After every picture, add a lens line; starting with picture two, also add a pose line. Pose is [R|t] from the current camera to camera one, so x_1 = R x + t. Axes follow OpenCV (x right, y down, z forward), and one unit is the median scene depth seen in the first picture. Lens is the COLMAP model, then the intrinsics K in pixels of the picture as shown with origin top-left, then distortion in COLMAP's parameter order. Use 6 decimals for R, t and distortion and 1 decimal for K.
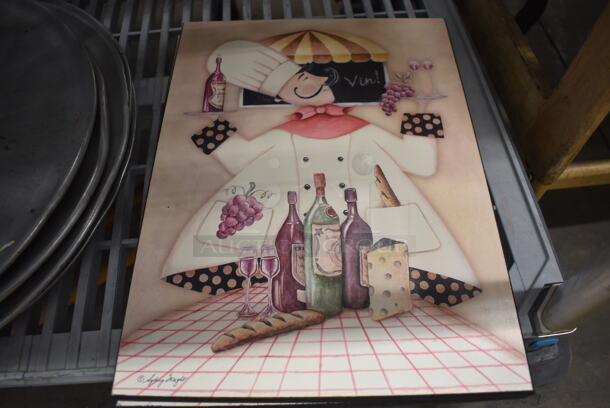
lens RADIAL K [[481.1, 0, 304.1], [0, 481.1, 204.6], [0, 0, 1]] dist [-0.073177, -0.001269]
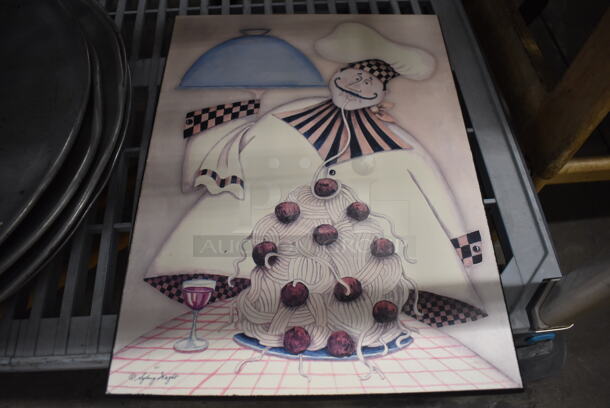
lens RADIAL K [[481.1, 0, 306.1], [0, 481.1, 204.8], [0, 0, 1]] dist [-0.073177, -0.001269]
pose [[0.999463, 0.025476, 0.020620, -0.009844], [-0.025931, 0.999420, 0.022077, 0.002988], [-0.020045, -0.022600, 0.999544, 0.017897]]
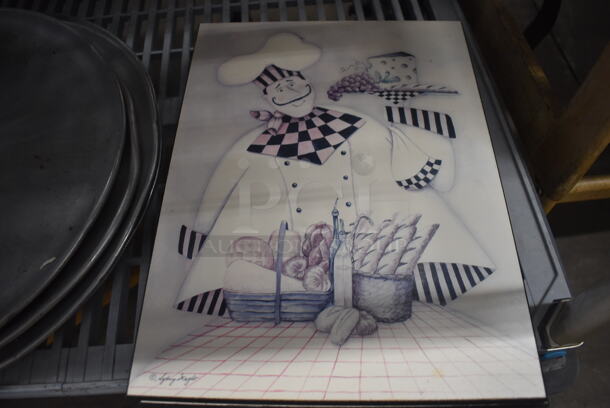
lens RADIAL K [[481.1, 0, 304.8], [0, 481.1, 205.0], [0, 0, 1]] dist [-0.073177, -0.001269]
pose [[0.999918, -0.001004, -0.012766, -0.026261], [0.001089, 0.999977, 0.006693, -0.041826], [0.012759, -0.006706, 0.999896, -0.046715]]
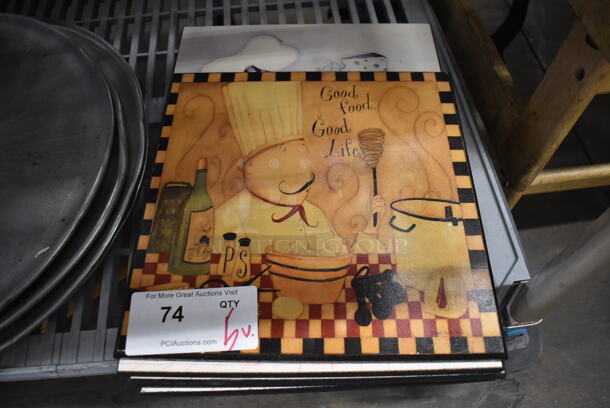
lens RADIAL K [[481.1, 0, 304.1], [0, 481.1, 205.1], [0, 0, 1]] dist [-0.073177, -0.001269]
pose [[0.999888, -0.011450, 0.009655, -0.004265], [0.011405, 0.999924, 0.004649, -0.021812], [-0.009708, -0.004538, 0.999943, -0.113103]]
